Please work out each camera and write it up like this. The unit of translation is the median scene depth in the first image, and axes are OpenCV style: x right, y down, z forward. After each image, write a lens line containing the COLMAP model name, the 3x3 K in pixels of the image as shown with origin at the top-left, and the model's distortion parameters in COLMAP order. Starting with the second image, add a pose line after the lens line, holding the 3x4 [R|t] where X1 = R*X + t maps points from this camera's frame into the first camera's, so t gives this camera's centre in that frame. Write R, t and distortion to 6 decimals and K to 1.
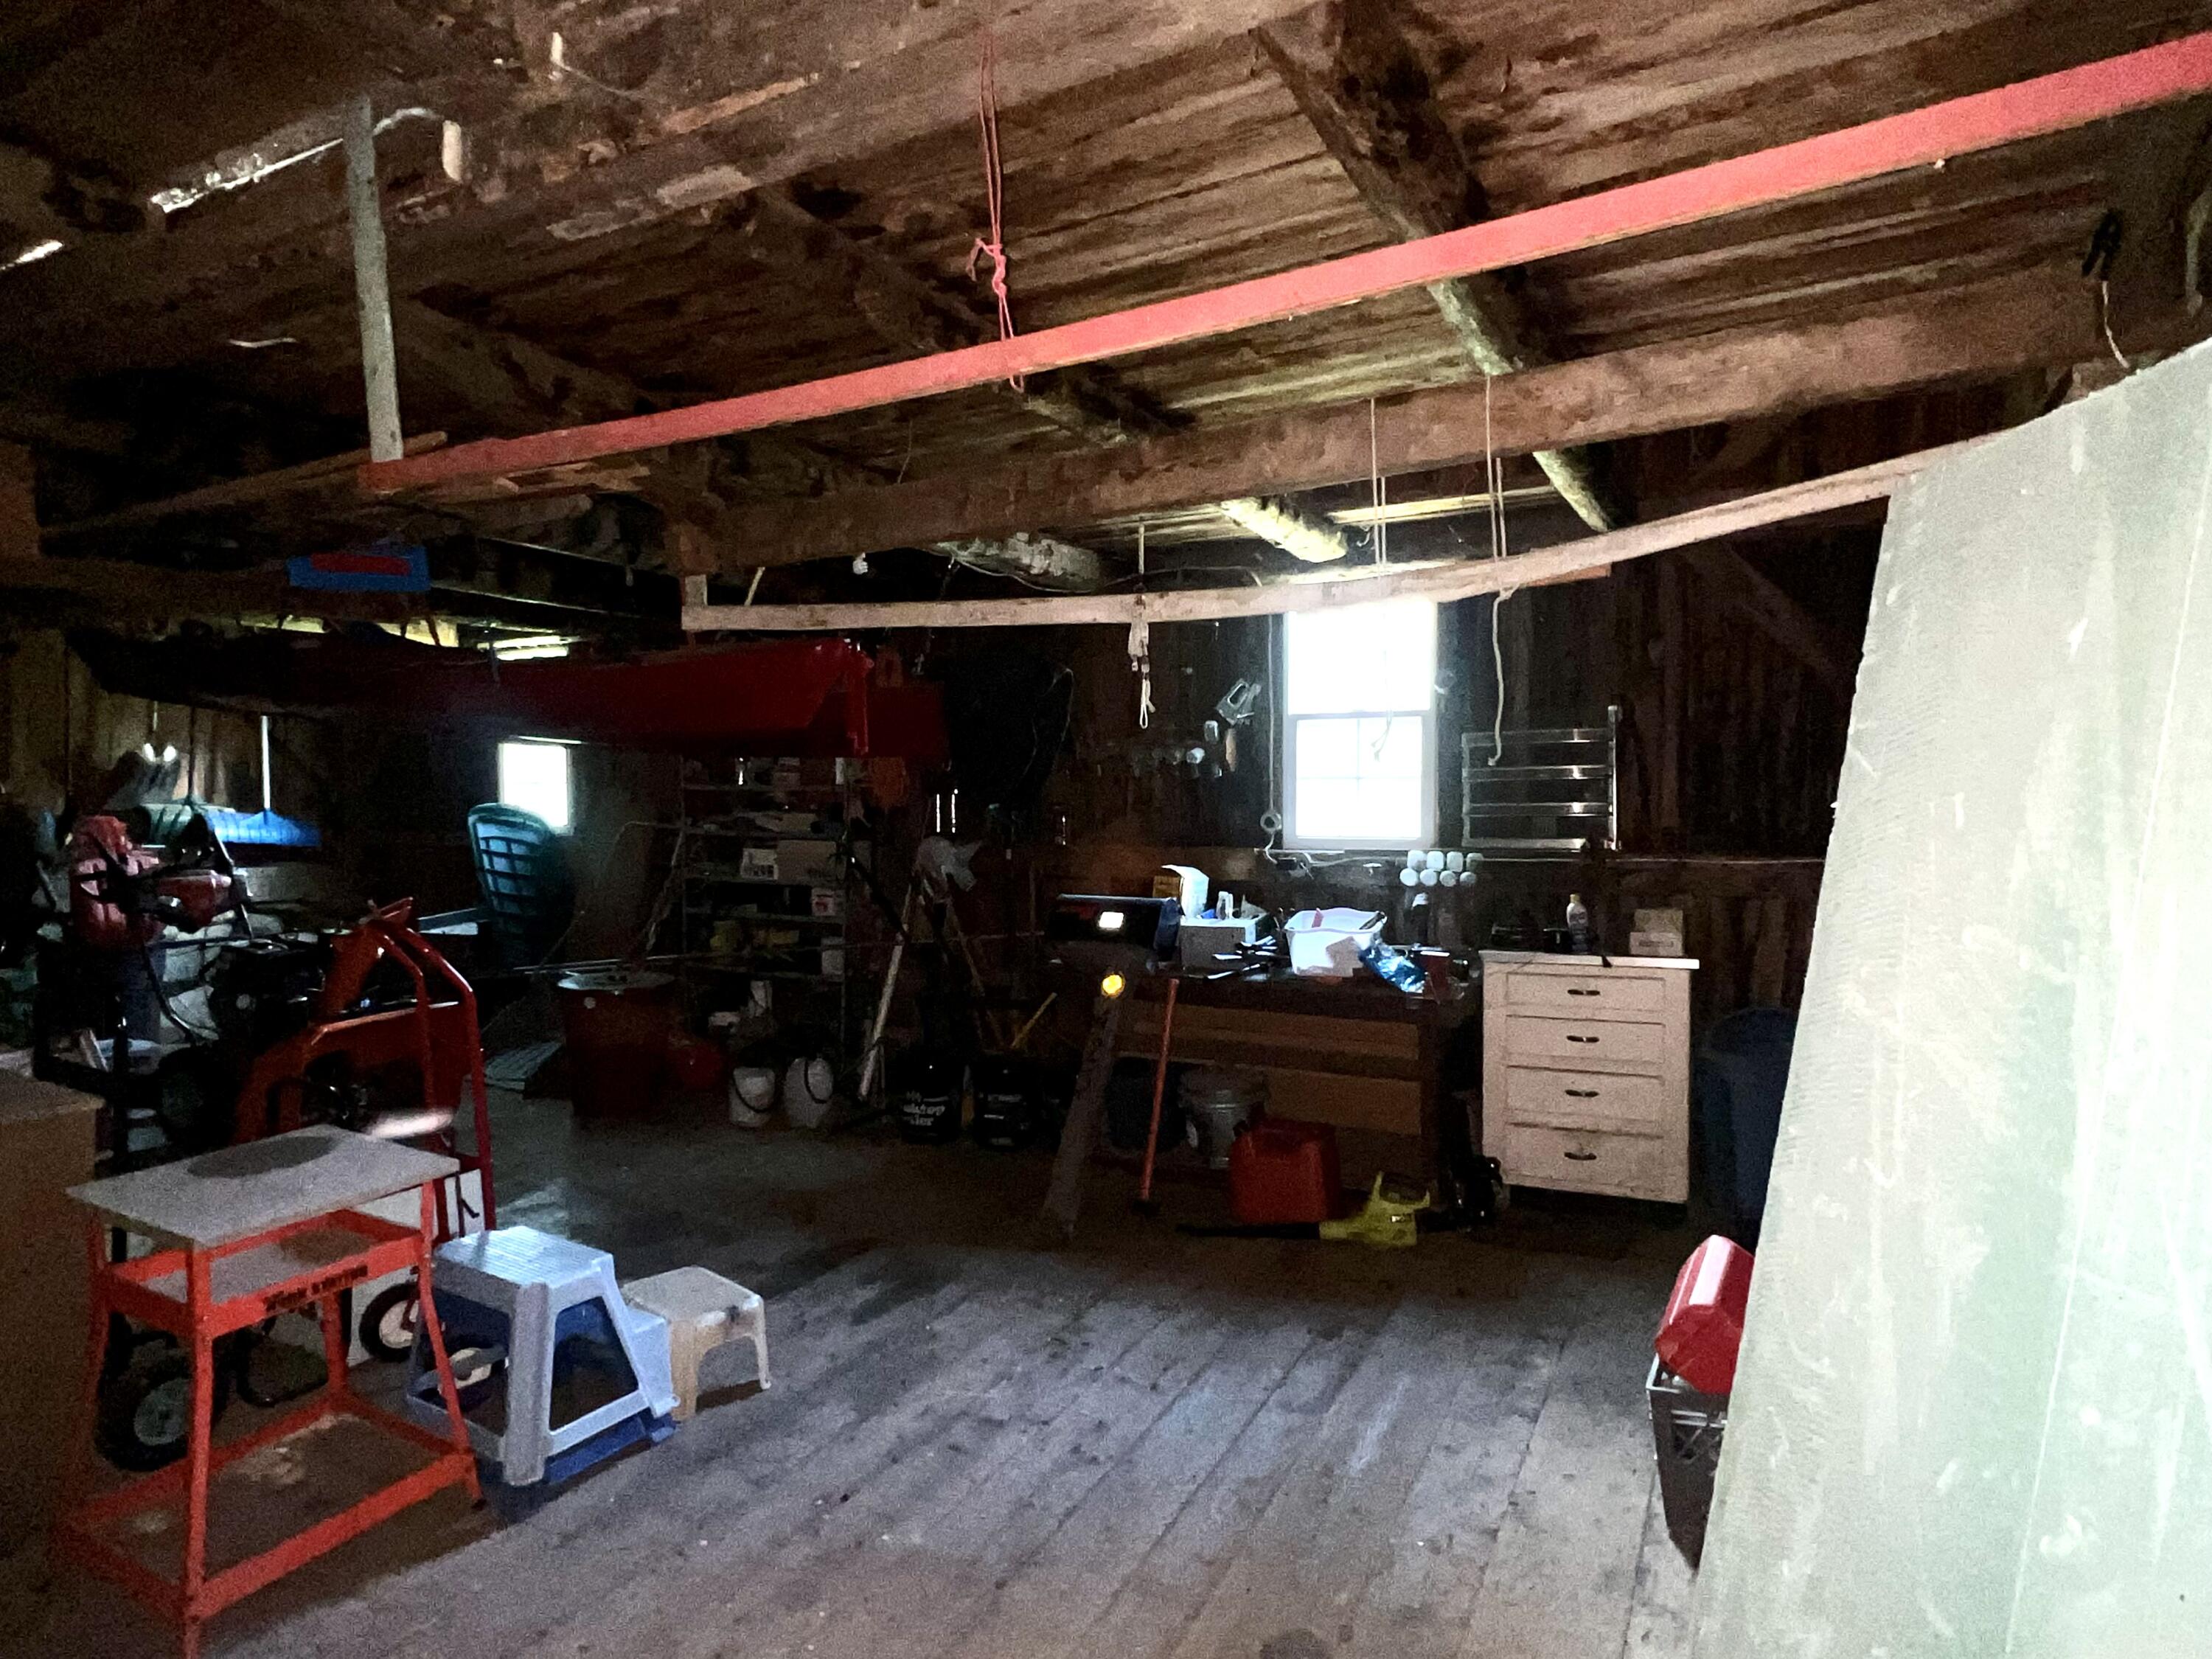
lens RADIAL K [[1240.9, 0, 1093.6], [0, 1240.9, 839.2], [0, 0, 1]] dist [-0.002022, 0.000775]
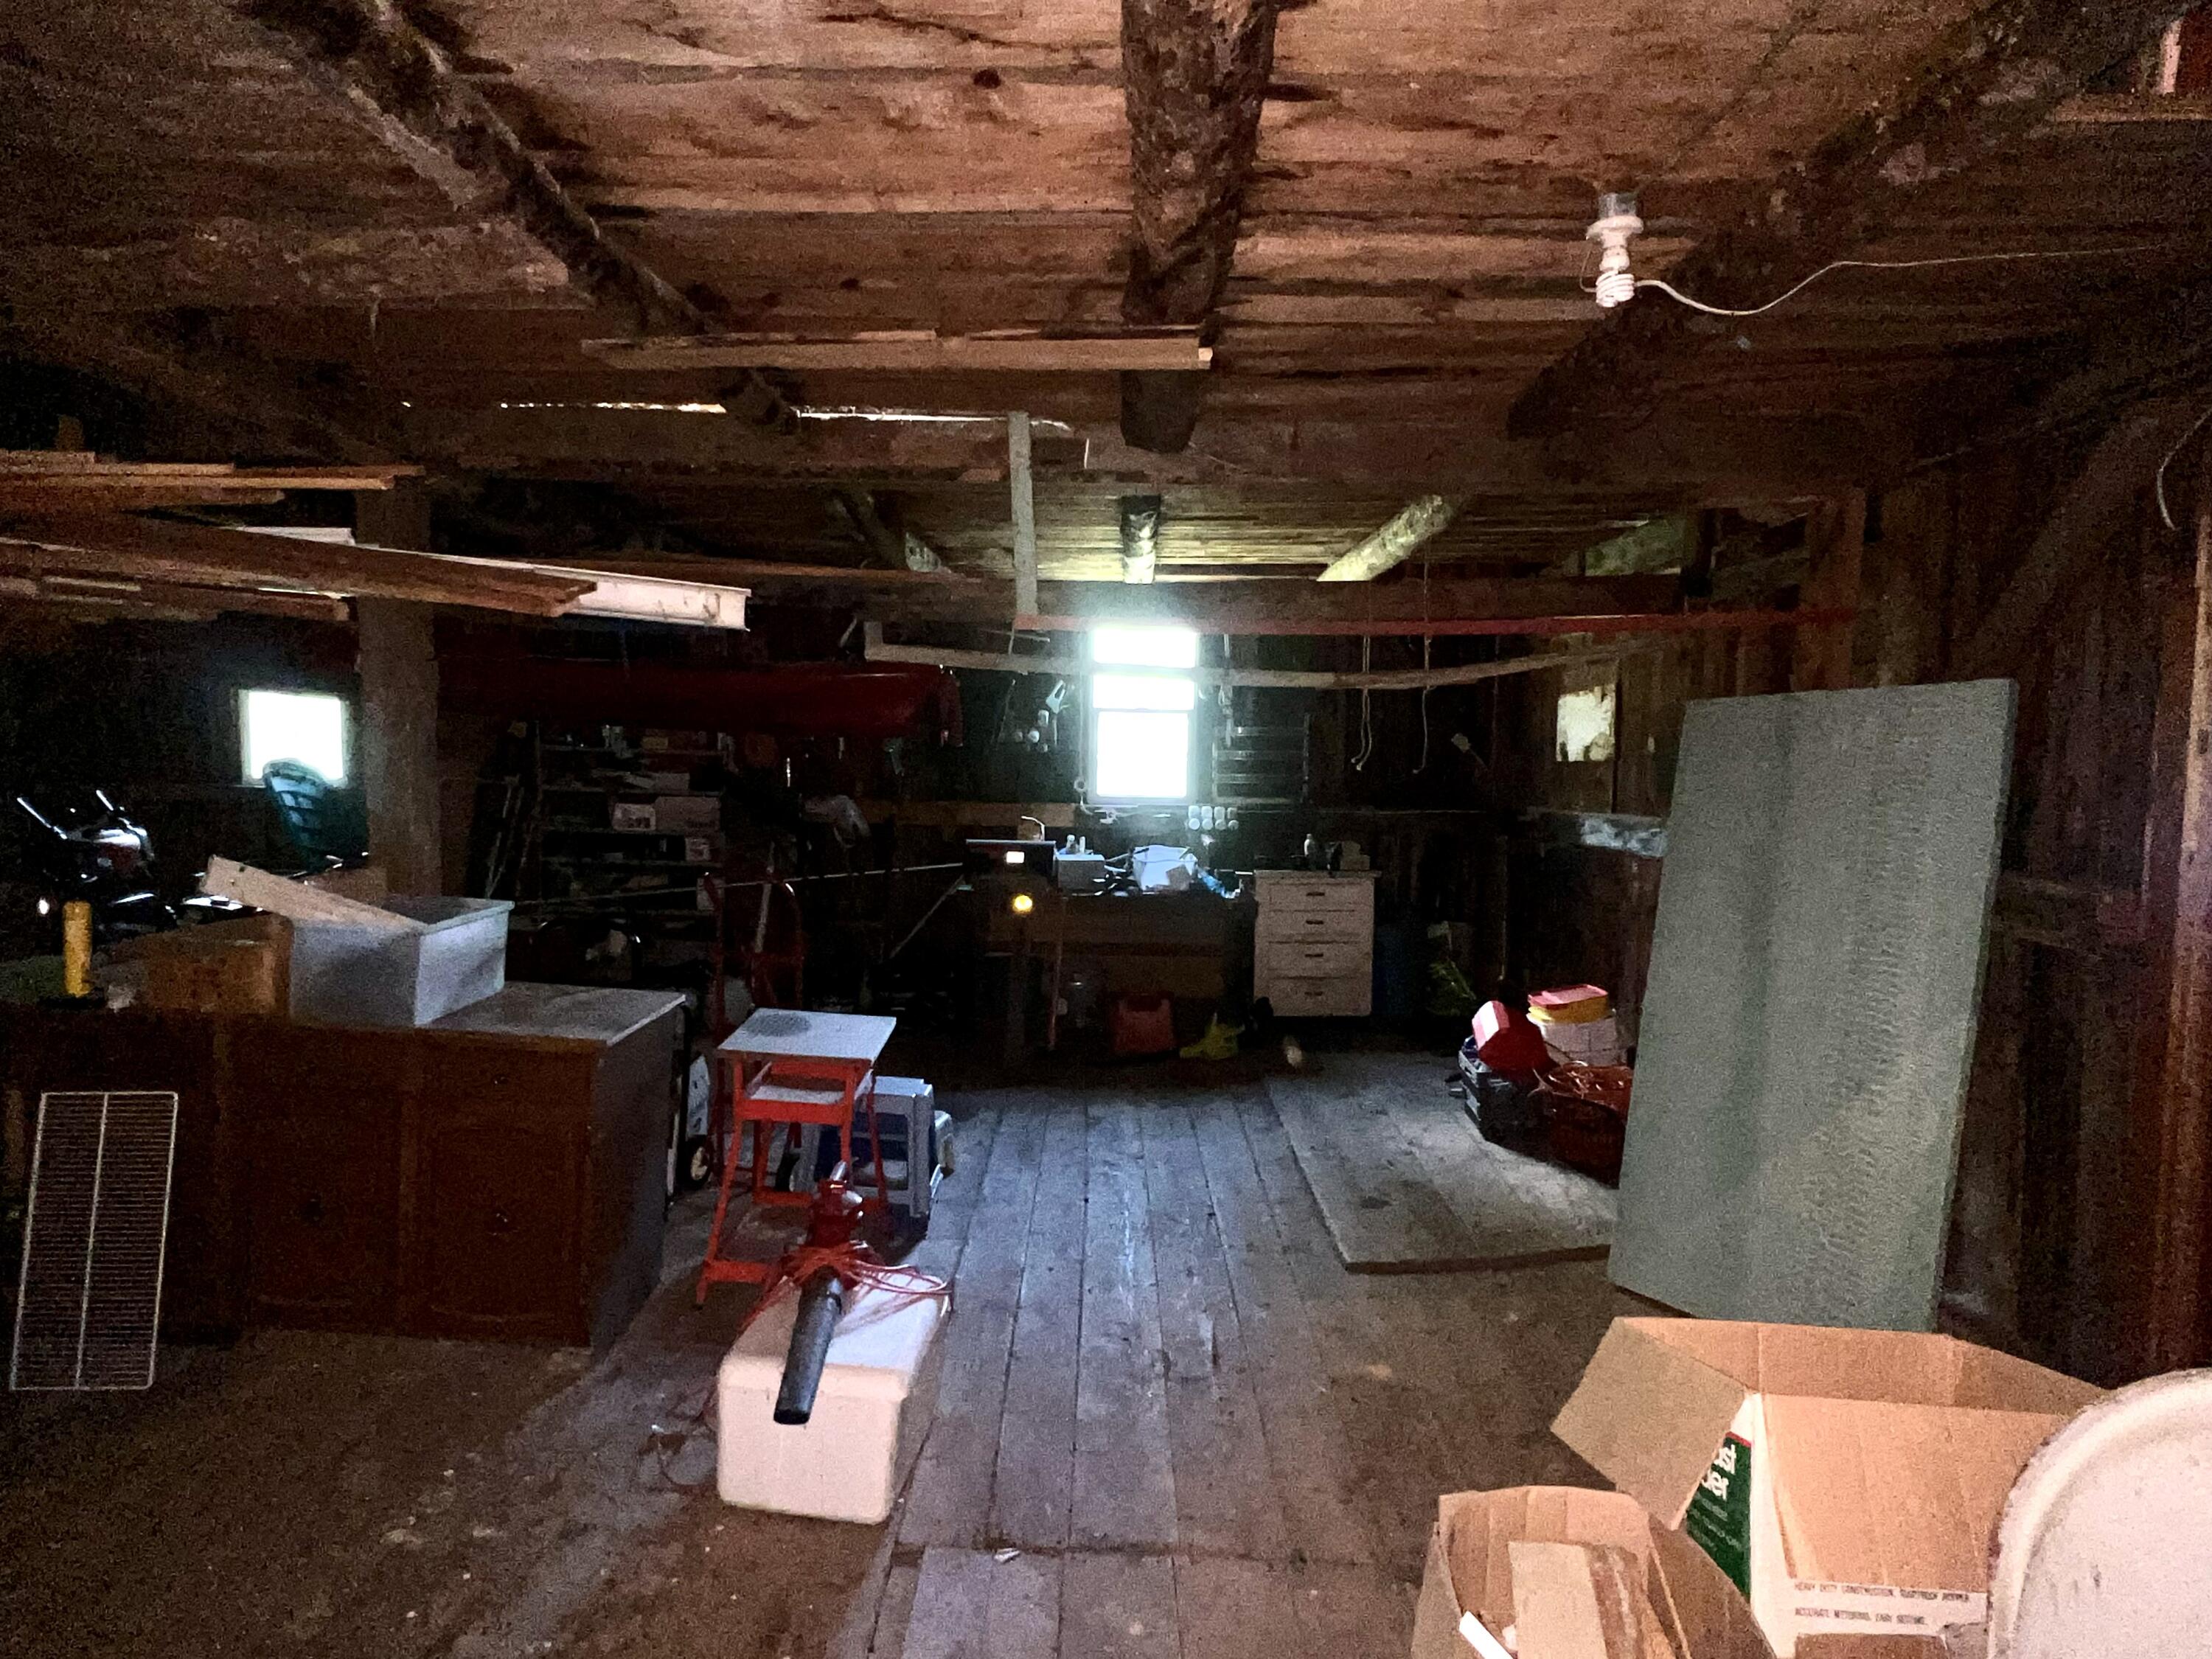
lens RADIAL K [[1240.9, 0, 1093.6], [0, 1240.9, 839.2], [0, 0, 1]] dist [-0.002022, 0.000775]
pose [[0.882041, -0.020651, 0.470719, -0.557846], [-0.006508, 0.998410, 0.055996, -0.033896], [-0.471127, -0.052454, 0.880504, -0.268251]]
